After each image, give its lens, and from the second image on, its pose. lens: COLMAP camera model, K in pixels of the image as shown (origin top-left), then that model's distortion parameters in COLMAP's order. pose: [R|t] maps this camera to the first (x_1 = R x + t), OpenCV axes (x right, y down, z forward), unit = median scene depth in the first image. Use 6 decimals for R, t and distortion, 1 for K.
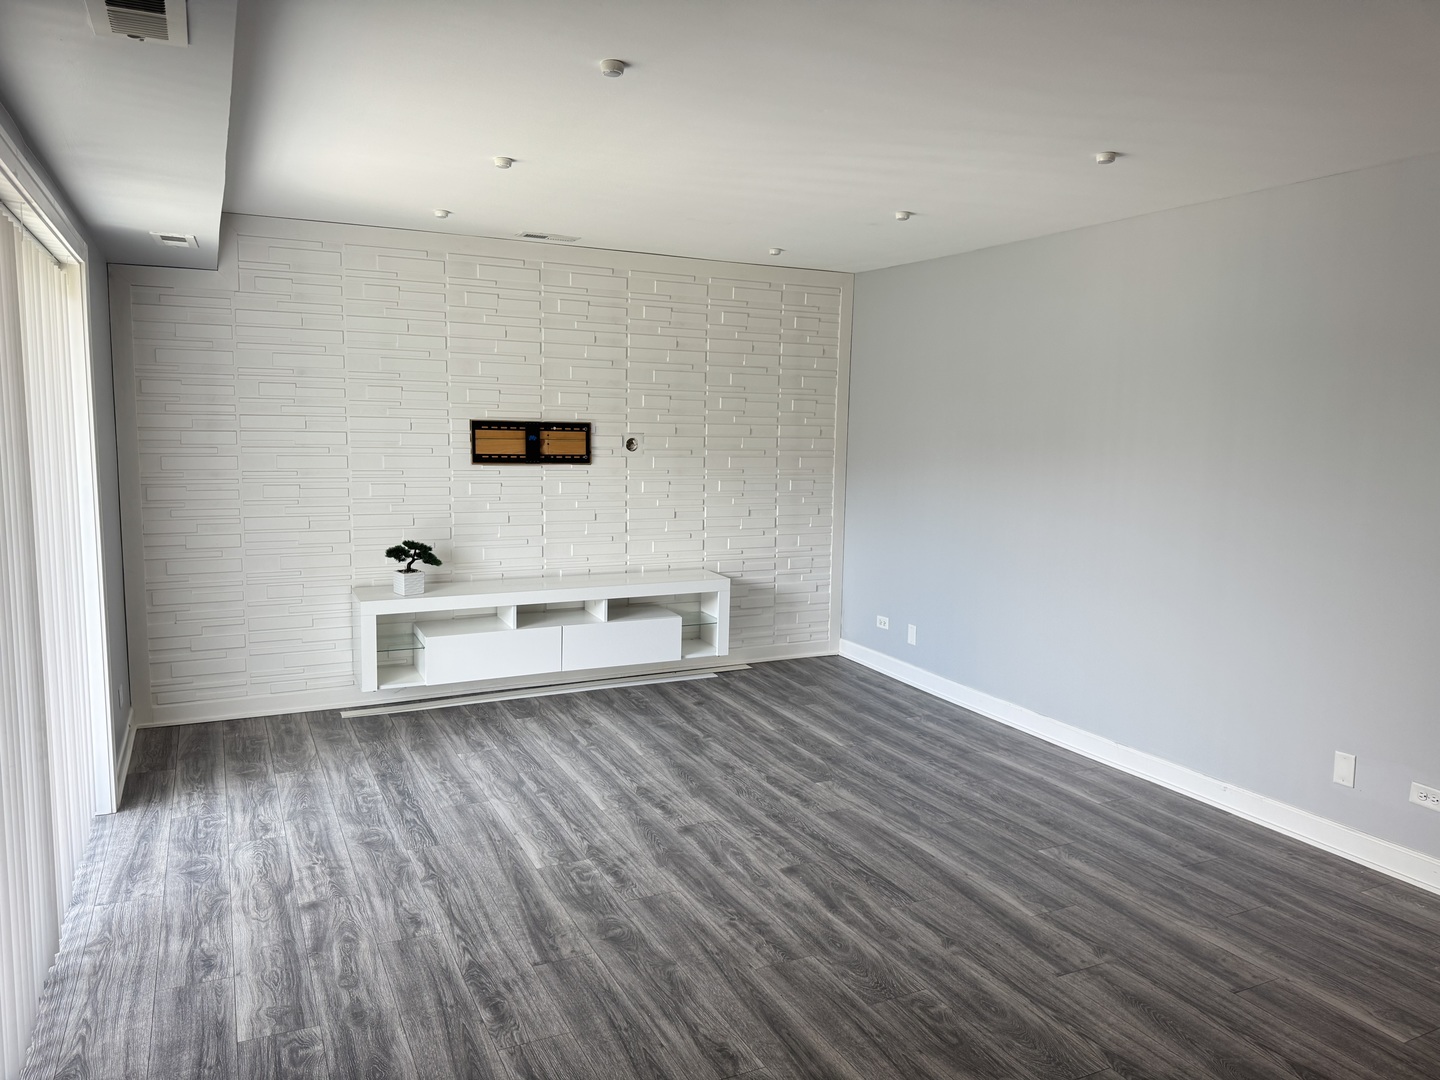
lens RADIAL K [[1007.6, 0, 720.0], [0, 1007.6, 540.0], [0, 0, 1]] dist [0.098871, -0.148743]
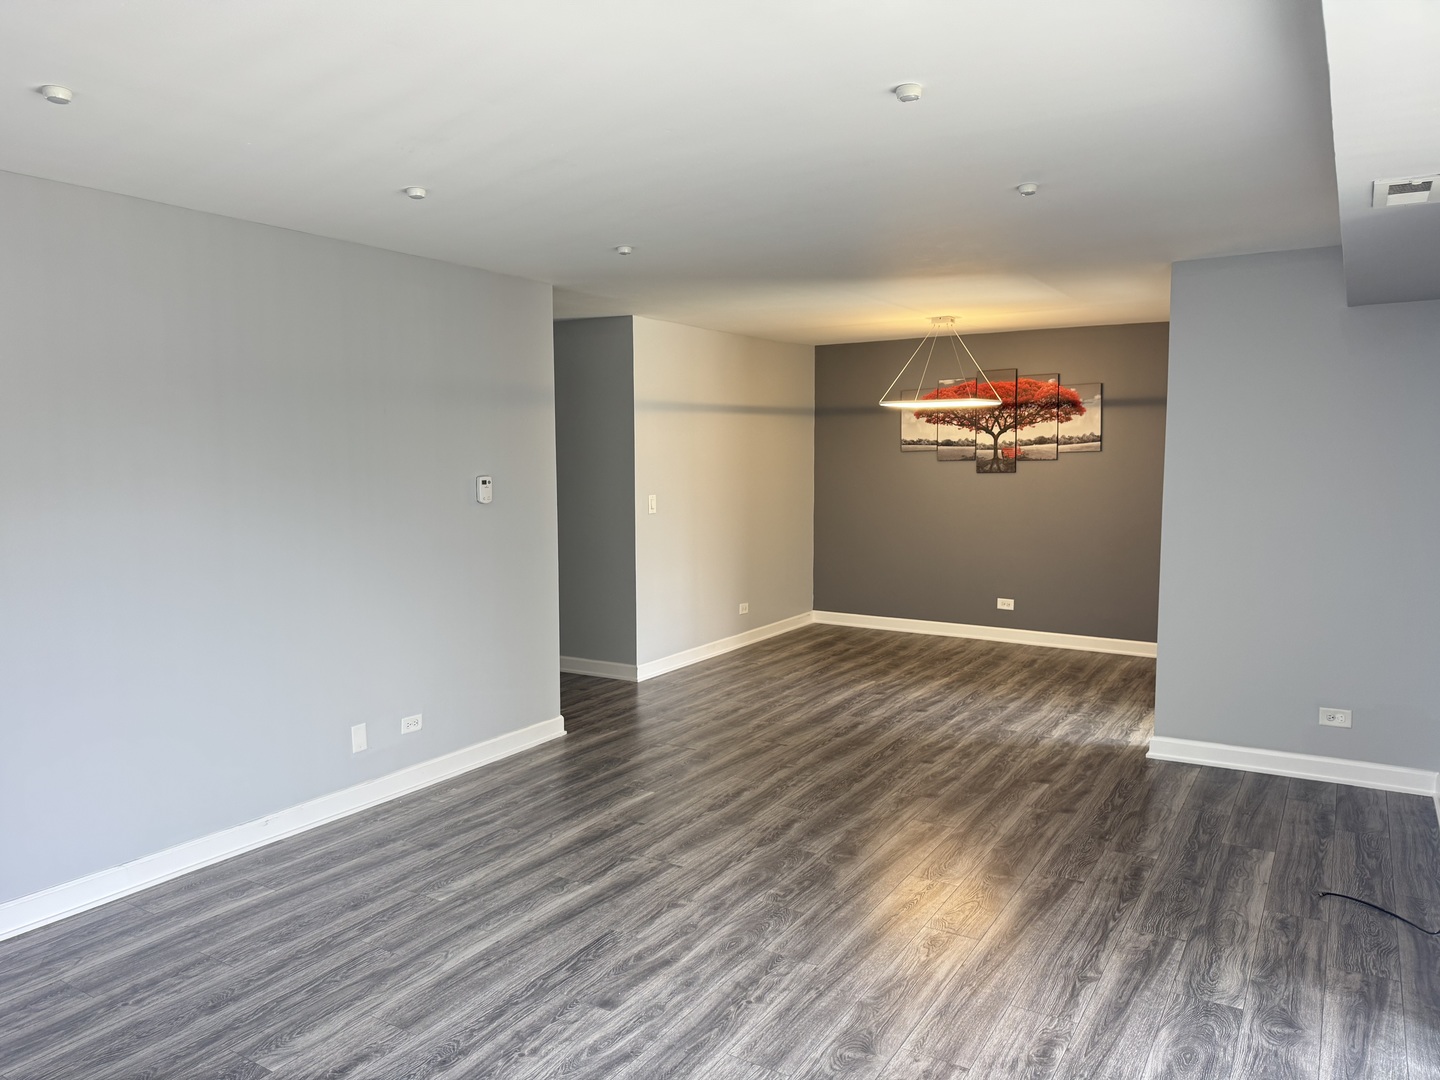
lens RADIAL K [[1103.4, 0, 720.0], [0, 1103.4, 540.0], [0, 0, 1]] dist [0.003251, -0.043416]
pose [[-0.552438, -0.079469, 0.829757, -0.631845], [0.098920, 0.982160, 0.159924, -0.154113], [-0.827664, 0.170428, -0.534721, 1.251653]]
